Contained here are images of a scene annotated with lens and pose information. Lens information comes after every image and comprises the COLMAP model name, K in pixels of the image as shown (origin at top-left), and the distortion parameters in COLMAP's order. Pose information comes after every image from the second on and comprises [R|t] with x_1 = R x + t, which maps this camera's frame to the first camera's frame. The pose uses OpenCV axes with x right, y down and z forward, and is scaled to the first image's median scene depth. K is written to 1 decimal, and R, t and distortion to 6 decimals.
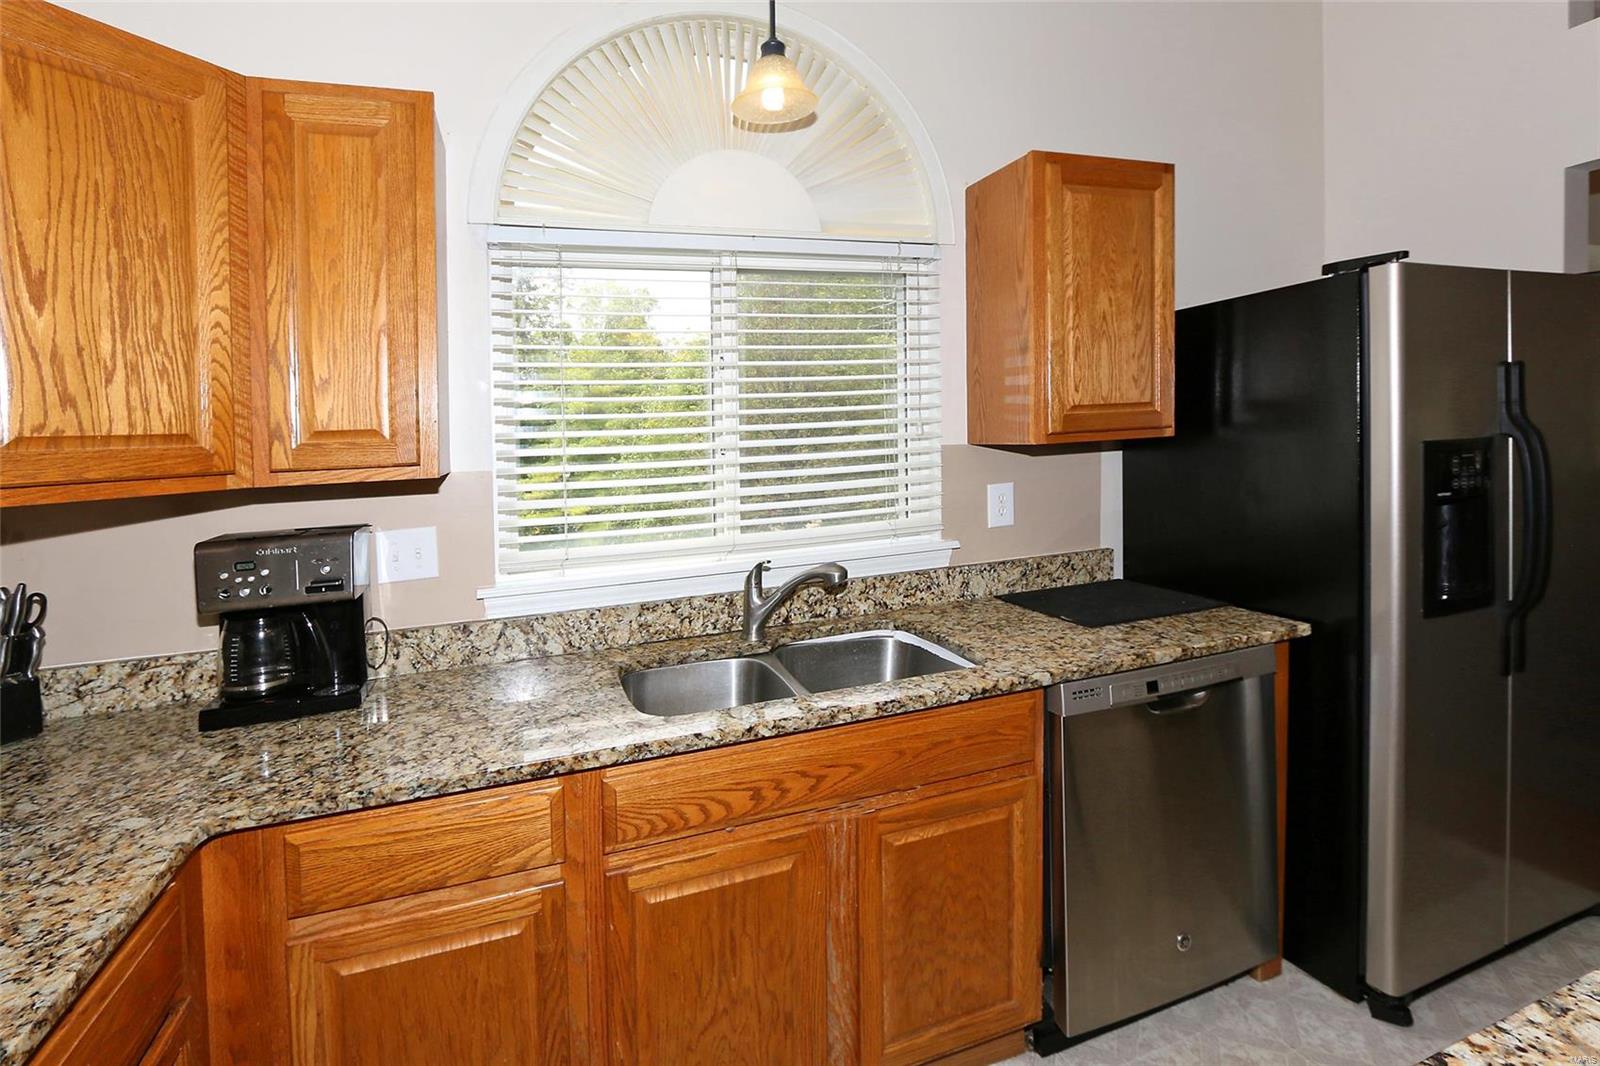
lens RADIAL K [[754.1, 0, 780.4], [0, 754.1, 469.3], [0, 0, 1]] dist [-0.018720, 0.003597]
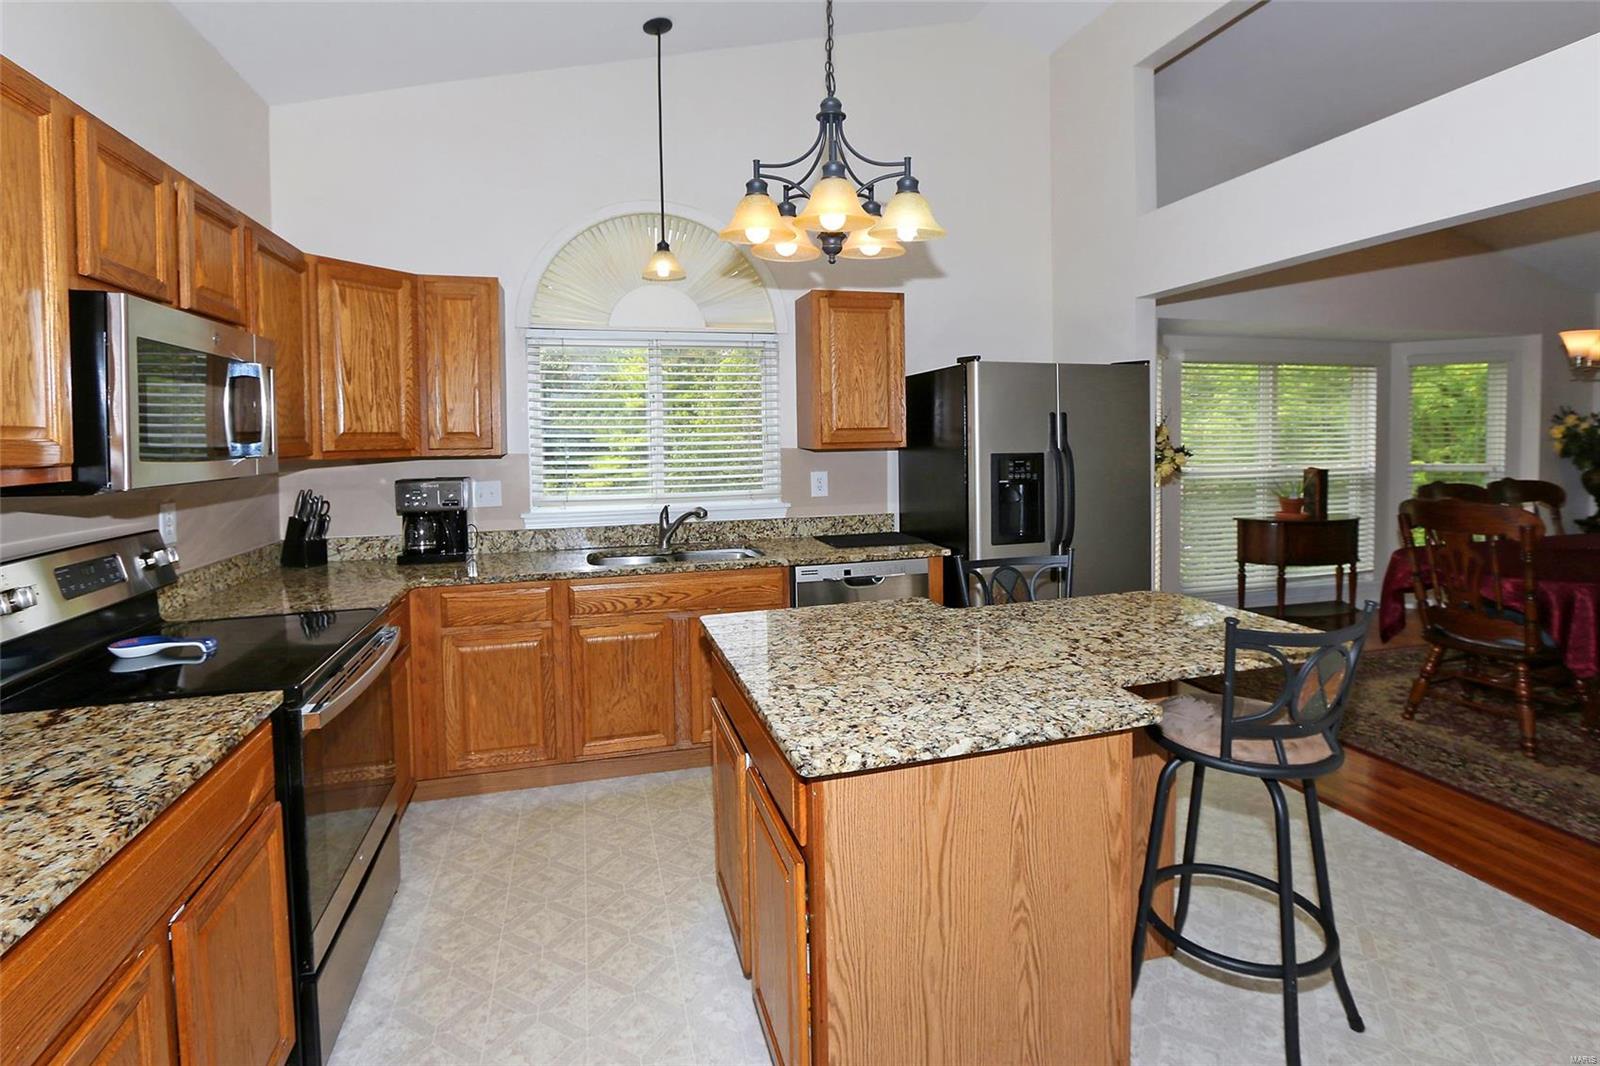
lens RADIAL K [[754.1, 0, 795.8], [0, 754.1, 543.2], [0, 0, 1]] dist [-0.018720, 0.003597]
pose [[0.997201, 0.041488, -0.062197, 0.505981], [-0.035213, 0.994484, 0.098800, 0.018597], [0.065953, -0.096334, 0.993162, -1.055631]]
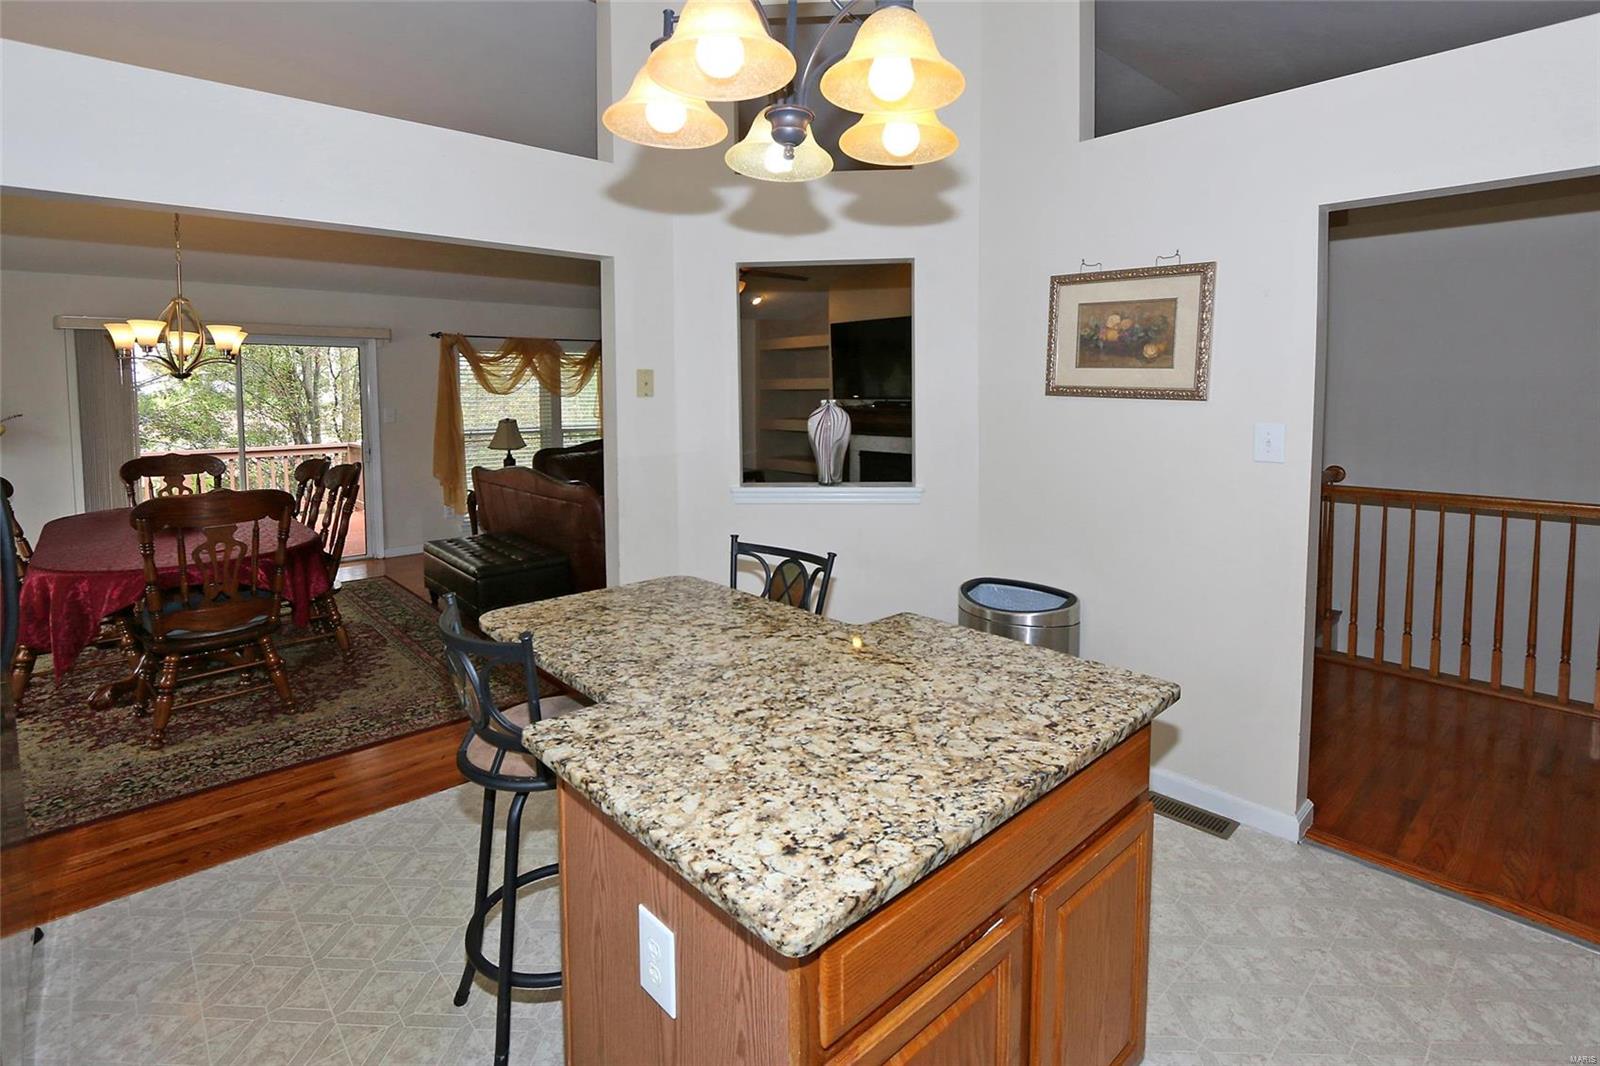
lens RADIAL K [[754.1, 0, 794.1], [0, 754.1, 527.5], [0, 0, 1]] dist [-0.018720, 0.003597]
pose [[-0.386305, -0.109285, 0.915874, -0.212774], [0.061172, 0.987734, 0.143661, -0.055210], [-0.920341, 0.111523, -0.374881, 0.519202]]
